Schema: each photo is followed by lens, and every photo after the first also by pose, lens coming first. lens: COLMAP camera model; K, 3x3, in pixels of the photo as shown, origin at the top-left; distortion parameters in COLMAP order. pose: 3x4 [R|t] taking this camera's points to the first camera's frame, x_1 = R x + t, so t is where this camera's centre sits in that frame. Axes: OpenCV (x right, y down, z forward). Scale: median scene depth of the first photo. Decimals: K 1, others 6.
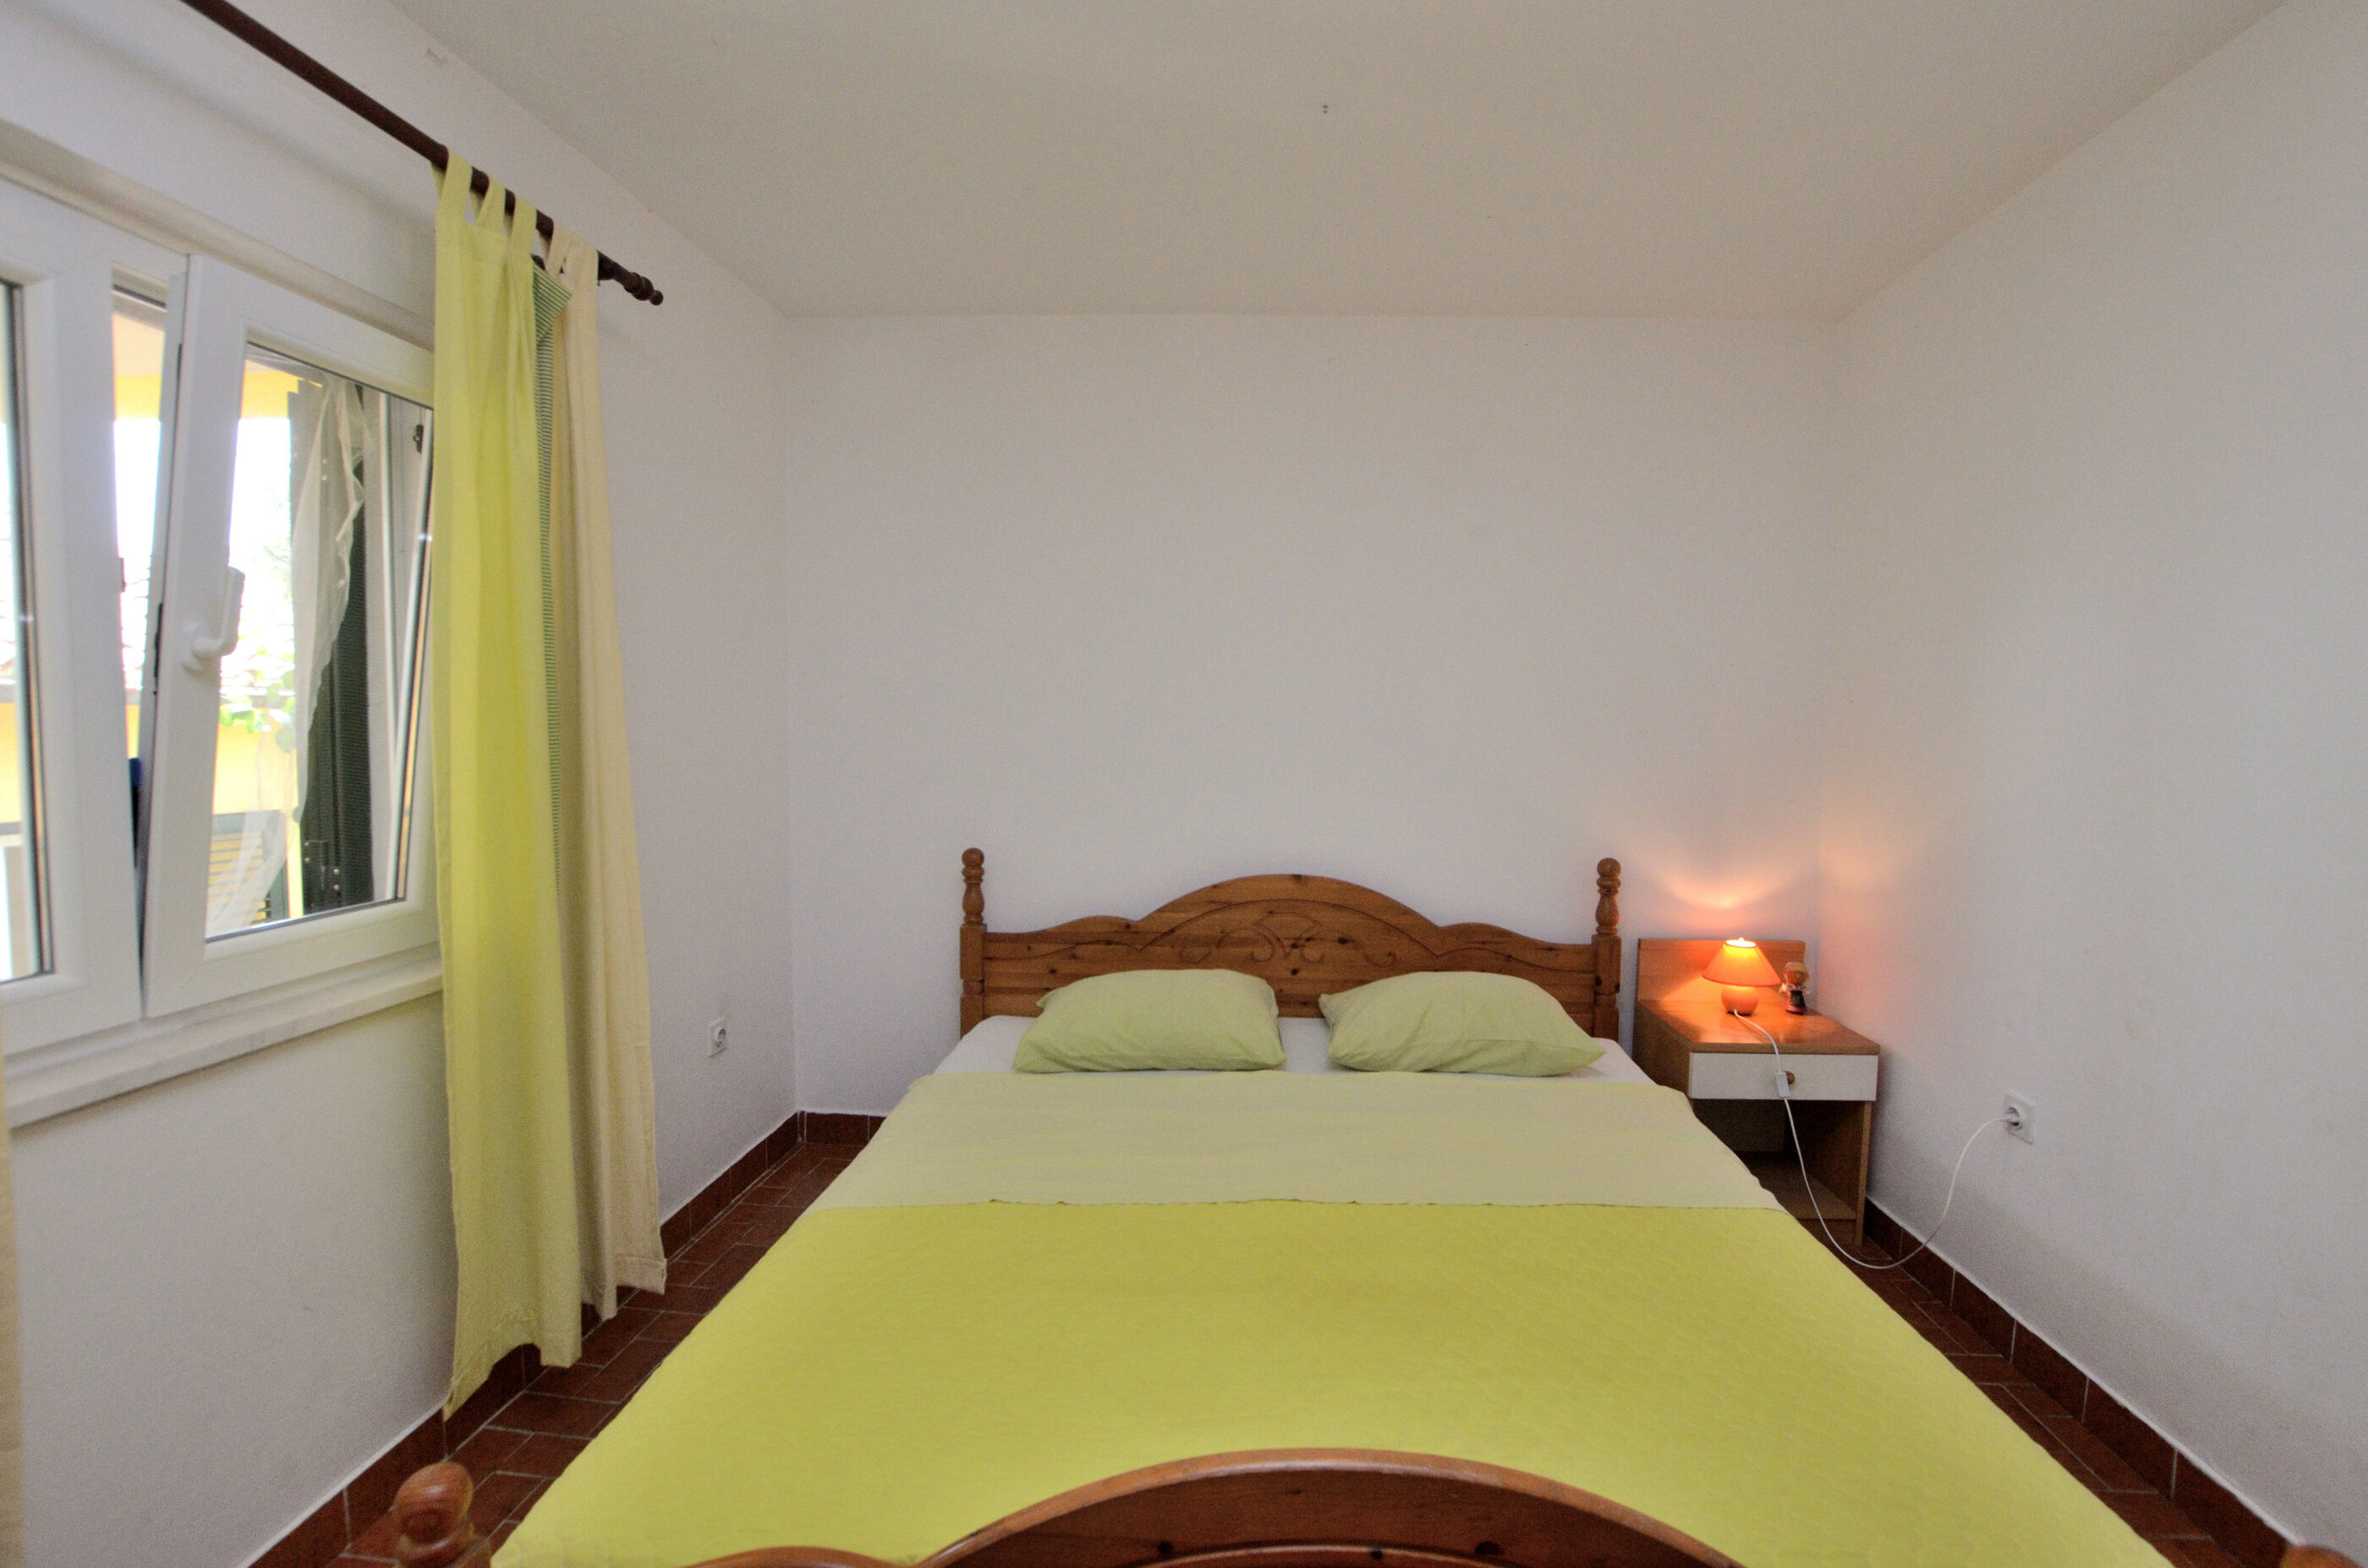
lens RADIAL K [[1044.3, 0, 1195.0], [0, 1044.3, 784.5], [0, 0, 1]] dist [-0.033632, 0.004792]
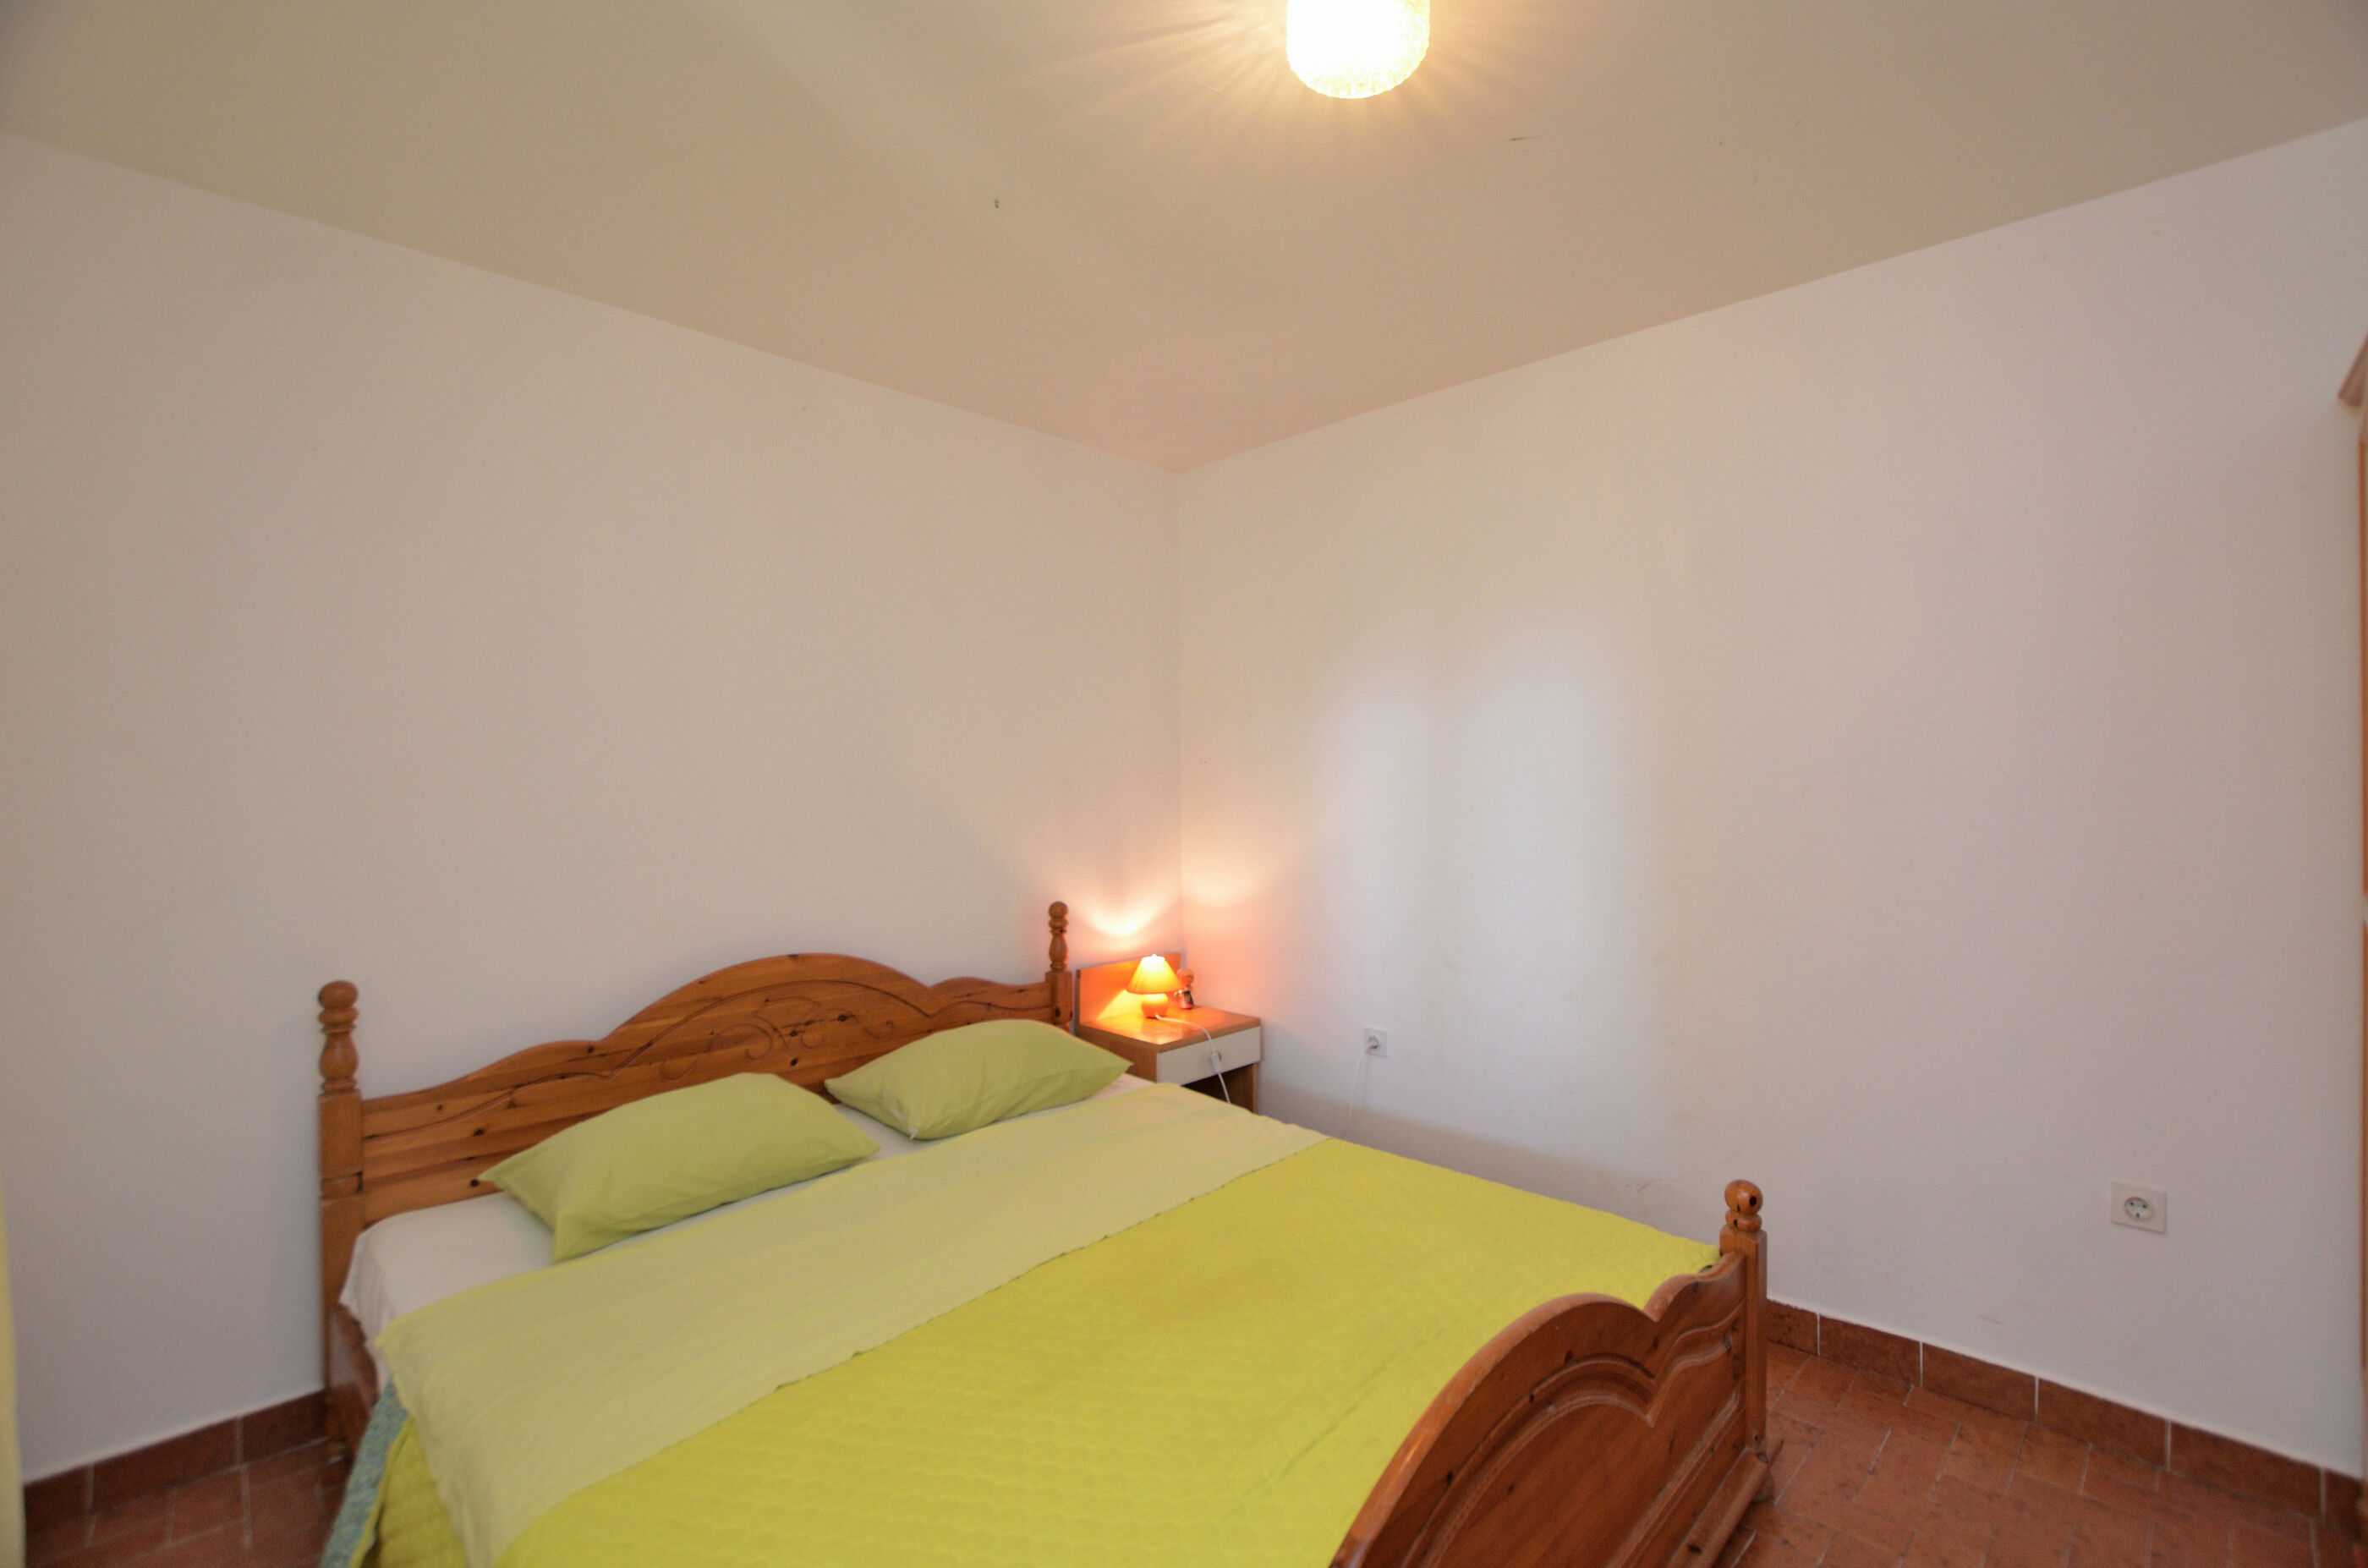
lens RADIAL K [[1044.3, 0, 1192.1], [0, 1044.3, 776.3], [0, 0, 1]] dist [-0.033632, 0.004792]
pose [[0.658626, -0.012699, 0.752363, -0.354657], [0.065593, 0.997020, -0.040592, -0.009475], [-0.749606, 0.076085, 0.657496, 0.127924]]
